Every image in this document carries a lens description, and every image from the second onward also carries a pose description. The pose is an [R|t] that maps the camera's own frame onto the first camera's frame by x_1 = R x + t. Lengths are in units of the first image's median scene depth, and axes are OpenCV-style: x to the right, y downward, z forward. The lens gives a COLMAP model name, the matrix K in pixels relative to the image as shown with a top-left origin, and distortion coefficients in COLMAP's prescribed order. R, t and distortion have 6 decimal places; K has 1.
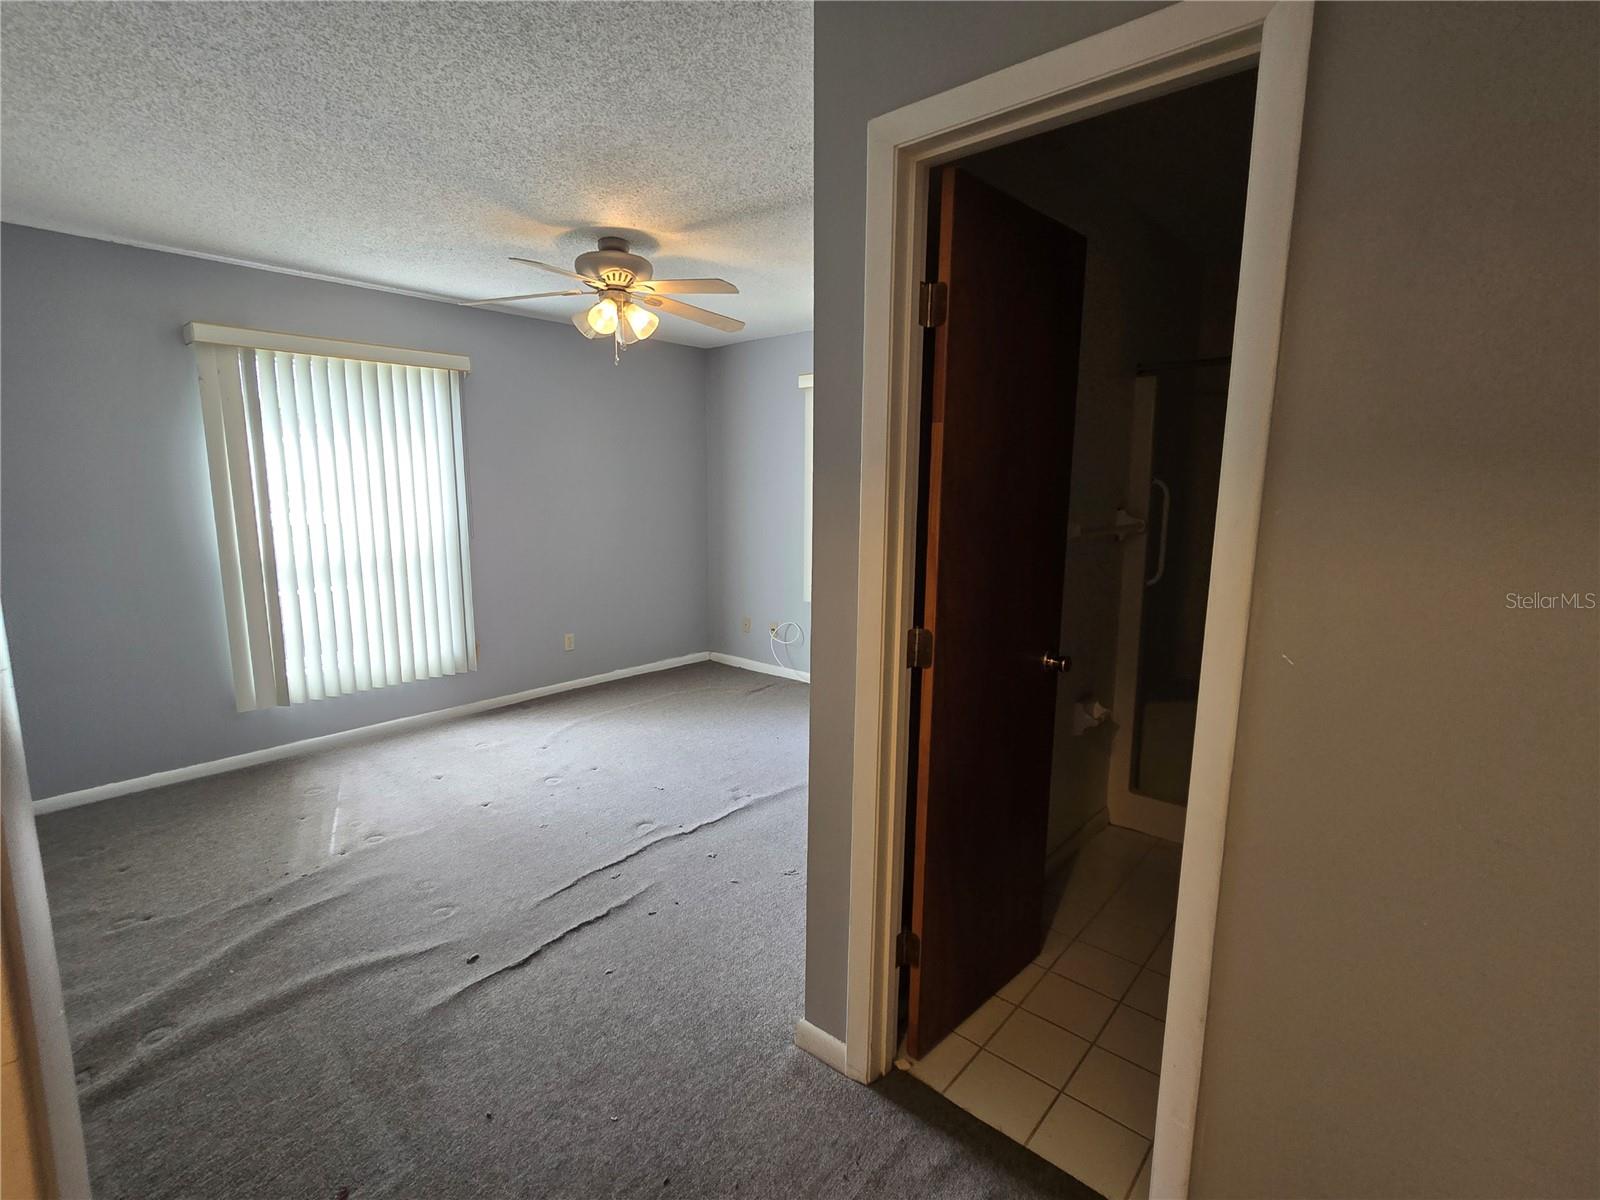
lens RADIAL K [[742.7, 0, 807.6], [0, 742.7, 592.7], [0, 0, 1]] dist [-0.008010, 0.001319]
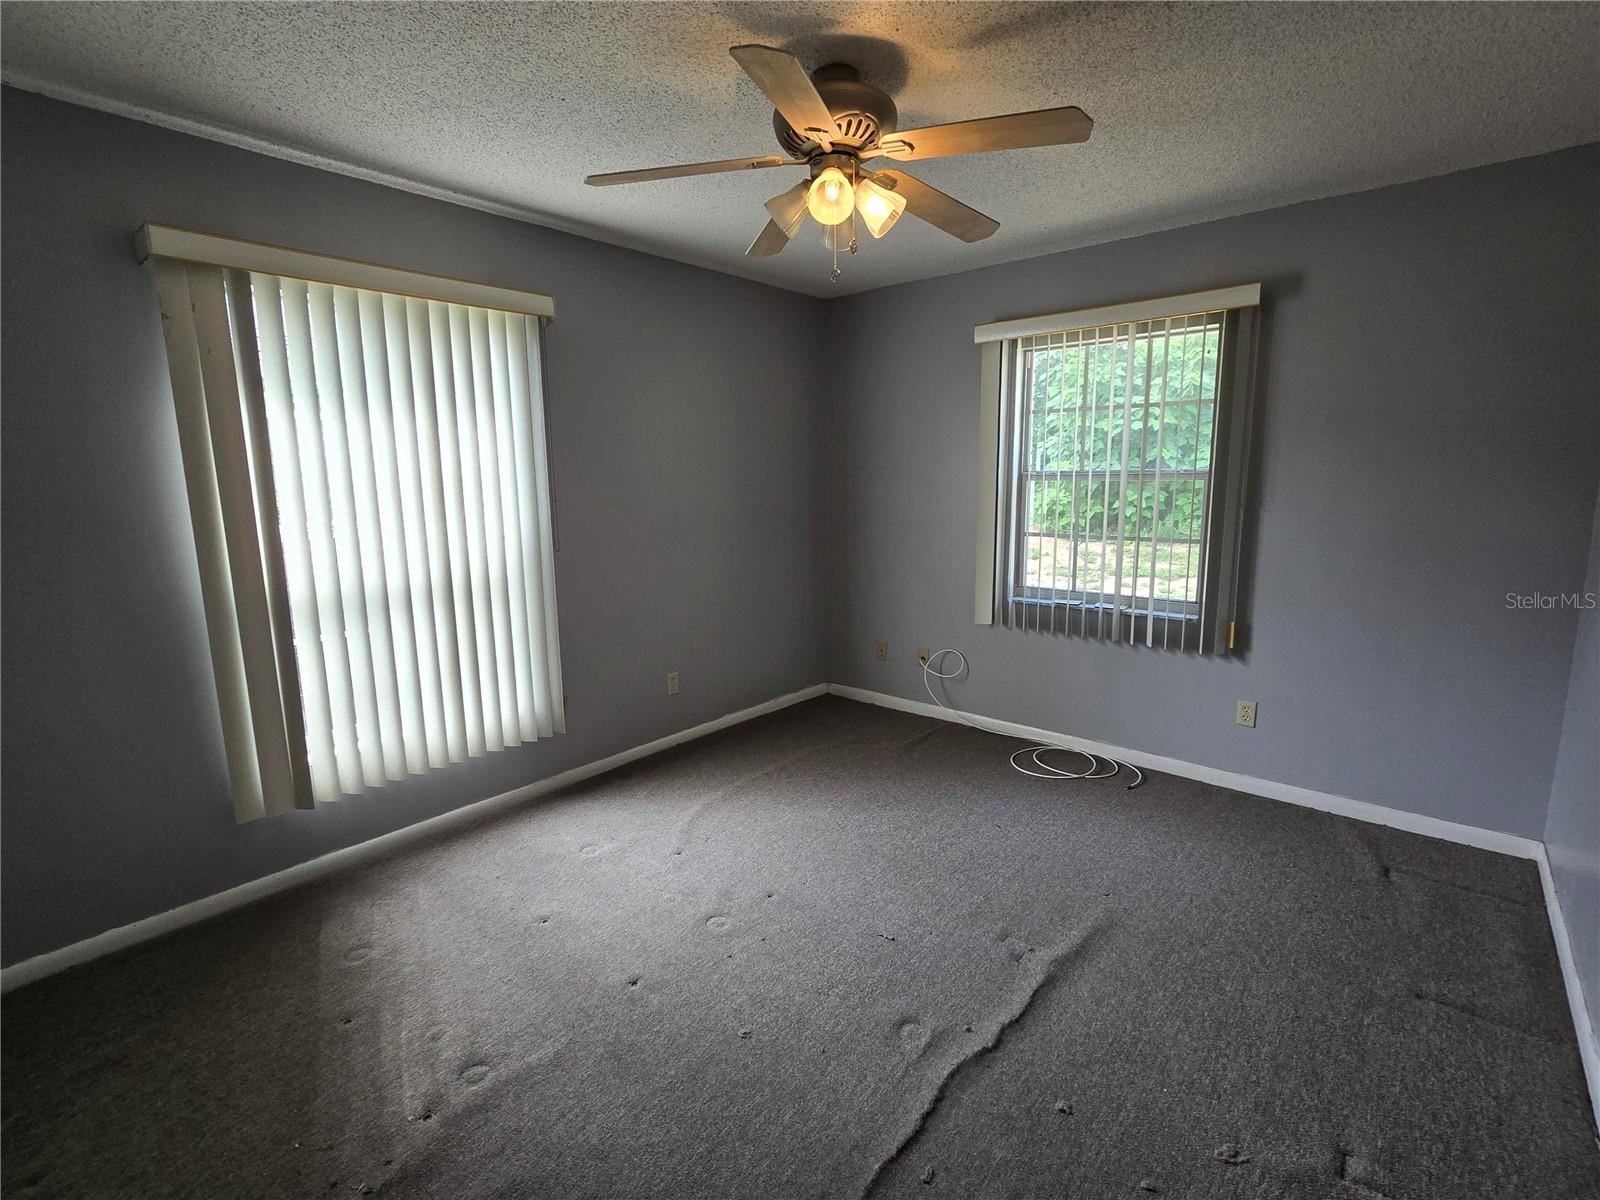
lens RADIAL K [[742.7, 0, 811.6], [0, 742.7, 594.0], [0, 0, 1]] dist [-0.008010, 0.001319]
pose [[0.999868, -0.014784, 0.006705, -0.245387], [0.014676, 0.999767, 0.015823, -0.047274], [-0.006937, -0.015723, 0.999852, 0.321562]]
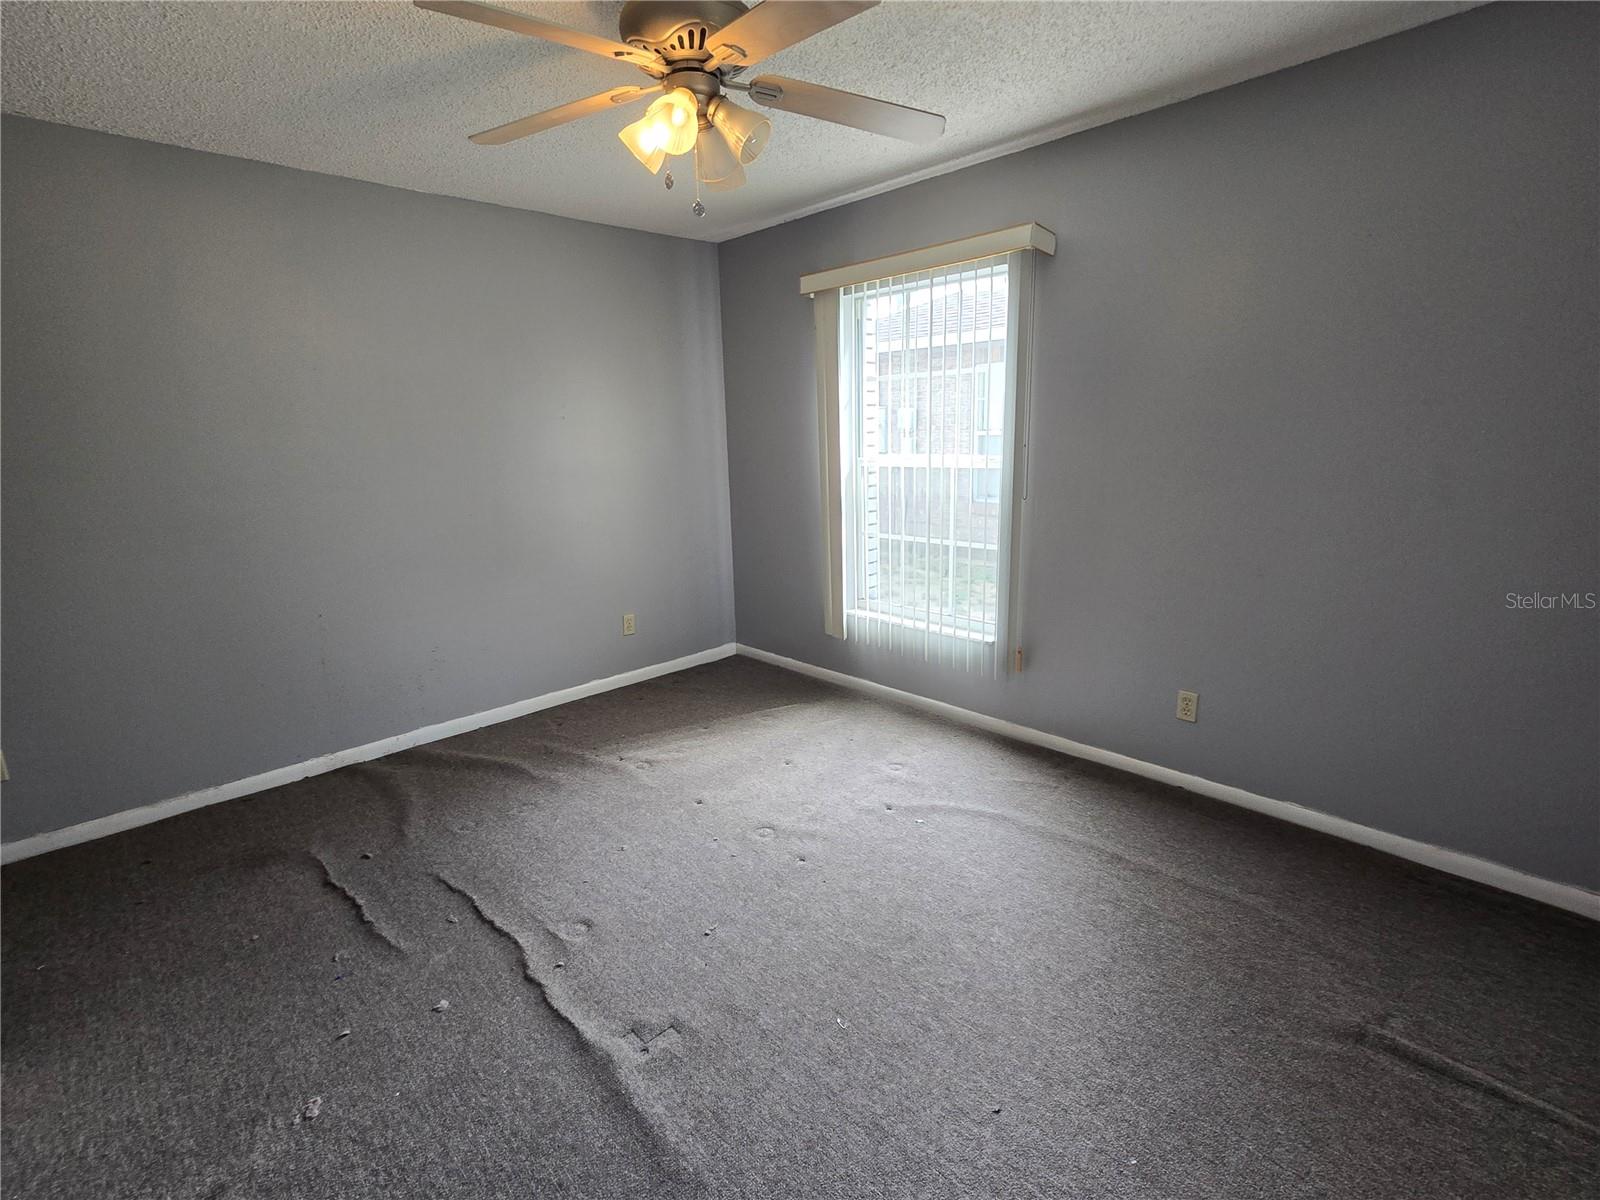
lens RADIAL K [[742.7, 0, 792.5], [0, 742.7, 595.9], [0, 0, 1]] dist [-0.008010, 0.001319]
pose [[-0.093999, 0.223129, -0.970246, 0.302515], [-0.116875, 0.965349, 0.233326, -0.143650], [0.988688, 0.135330, -0.064664, 0.983957]]
